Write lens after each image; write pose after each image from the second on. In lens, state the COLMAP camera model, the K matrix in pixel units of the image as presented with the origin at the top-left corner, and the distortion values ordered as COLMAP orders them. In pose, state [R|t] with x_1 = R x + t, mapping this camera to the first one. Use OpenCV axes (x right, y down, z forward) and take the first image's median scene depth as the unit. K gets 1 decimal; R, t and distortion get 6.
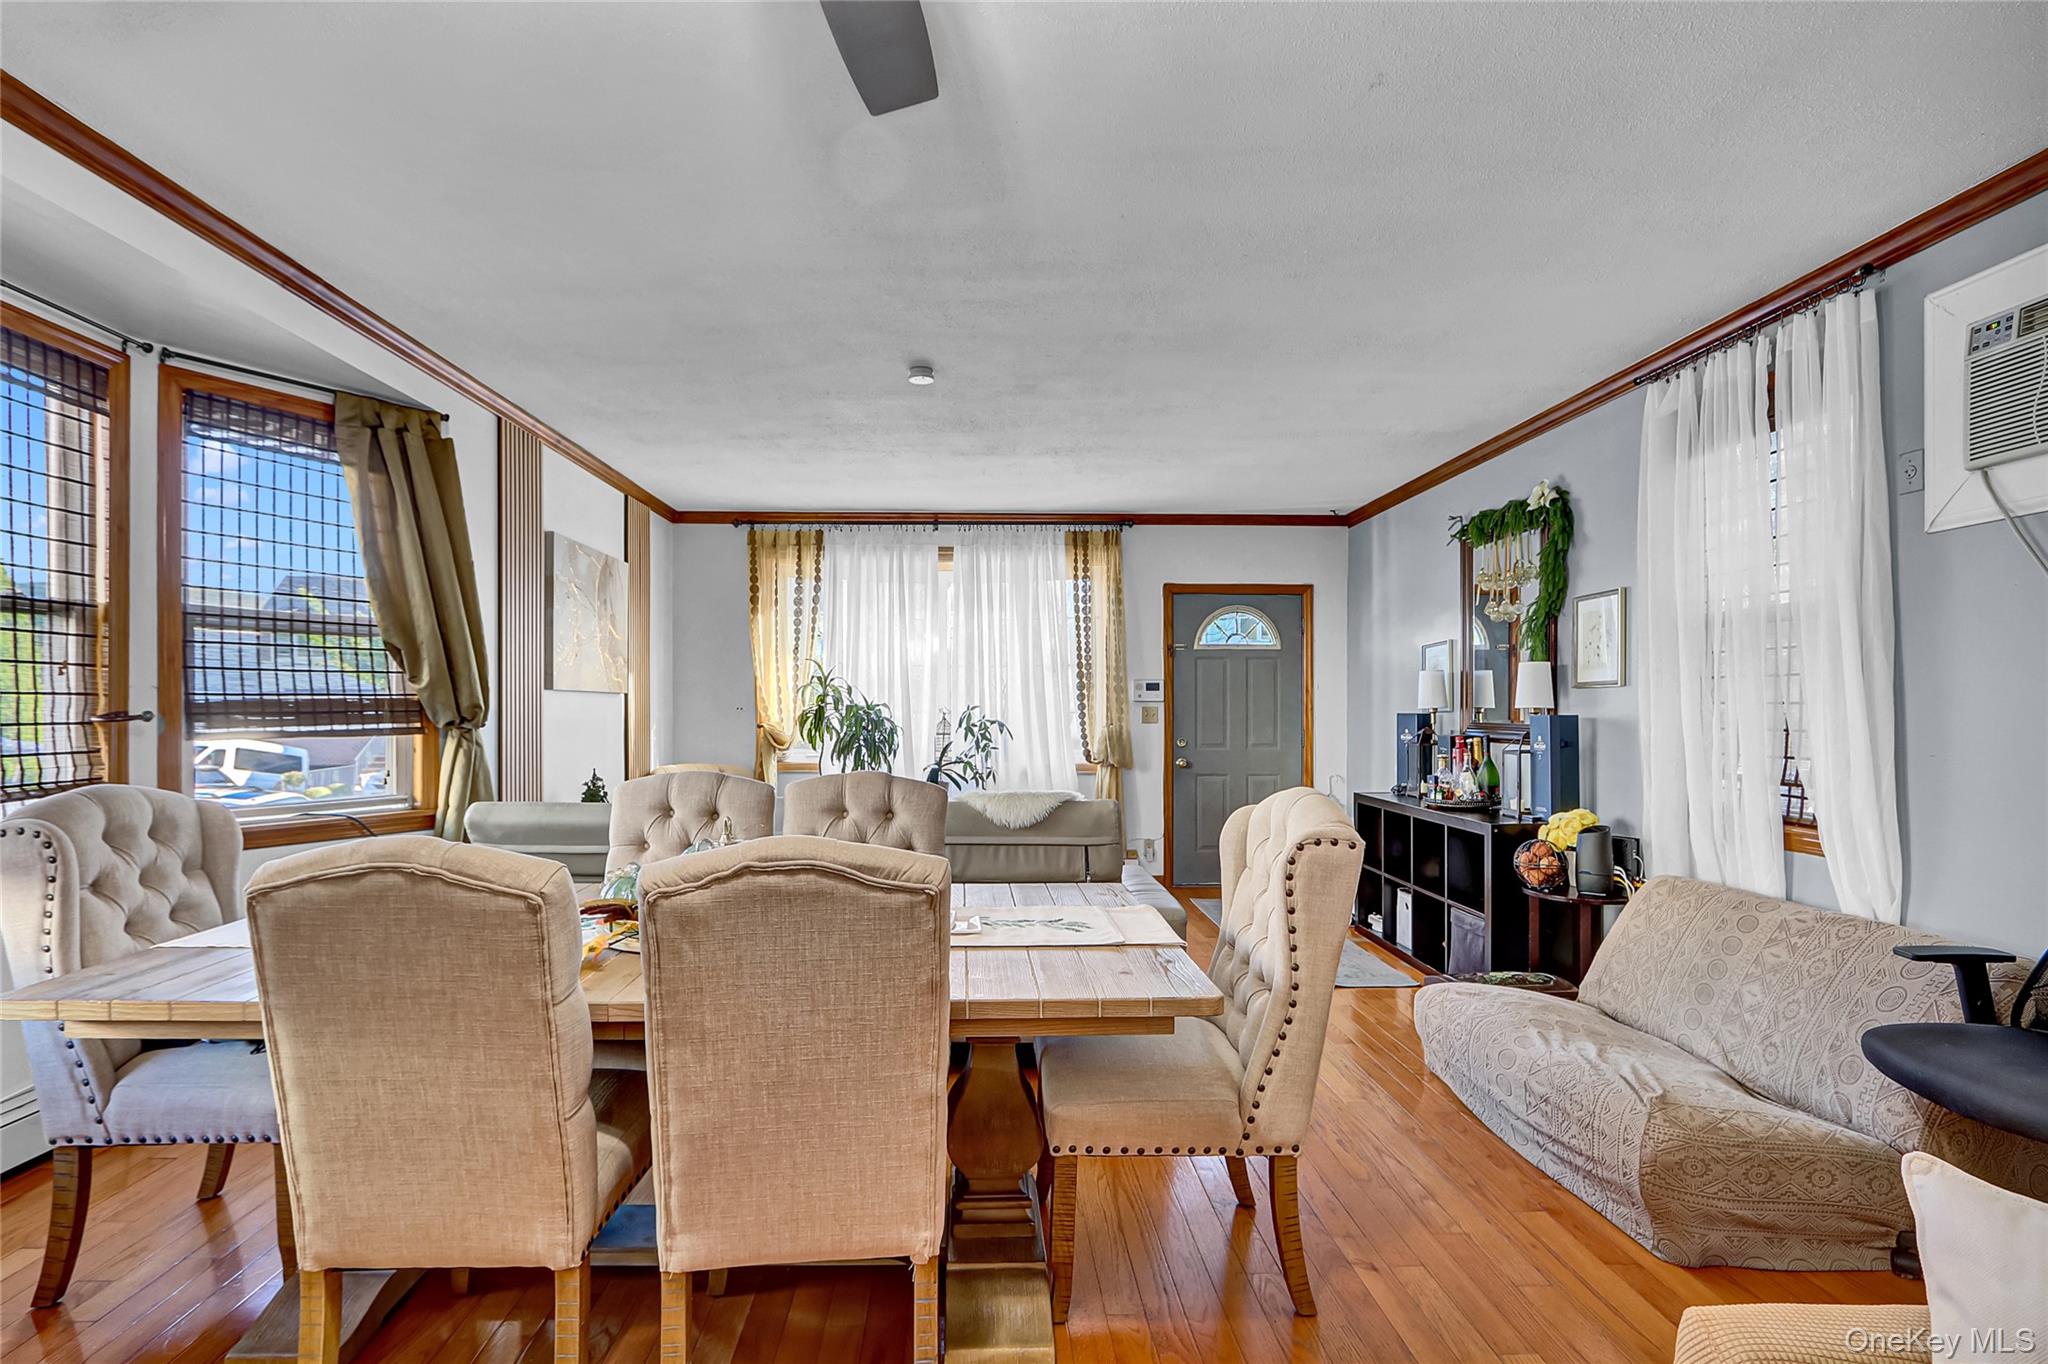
lens RADIAL K [[981.0, 0, 988.2], [0, 981.0, 707.1], [0, 0, 1]] dist [-0.006517, -0.000124]
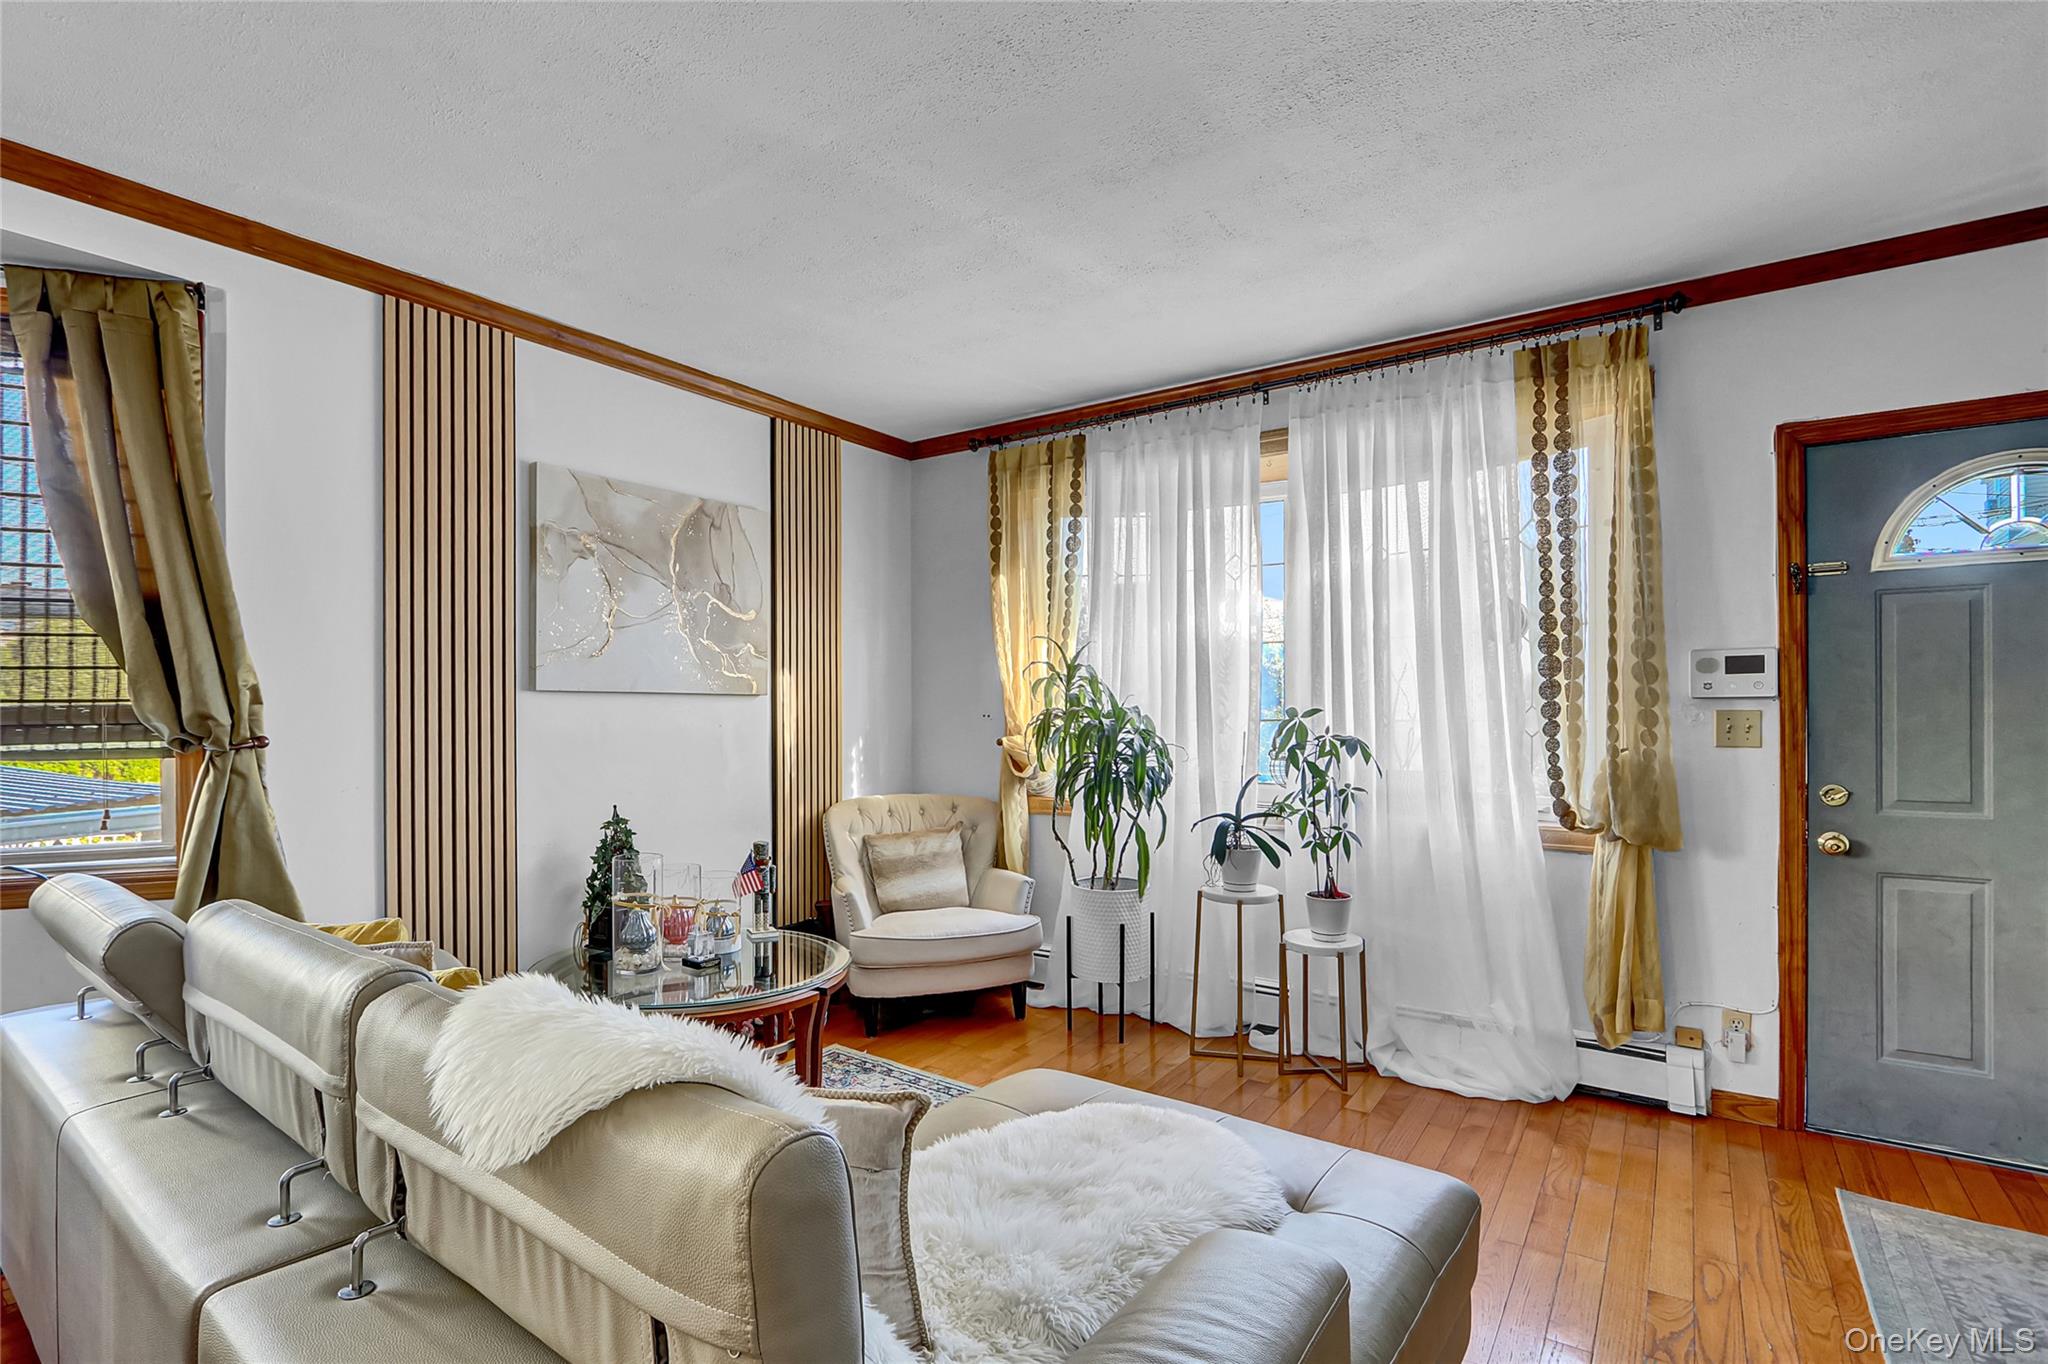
lens RADIAL K [[926.9, 0, 1020.9], [0, 926.9, 706.4], [0, 0, 1]] dist [-0.021444, 0.000061]
pose [[0.796927, -0.003710, -0.604064, 0.160174], [0.003839, 0.999992, -0.001077, -0.002823], [0.604063, -0.001461, 0.796935, 0.491511]]
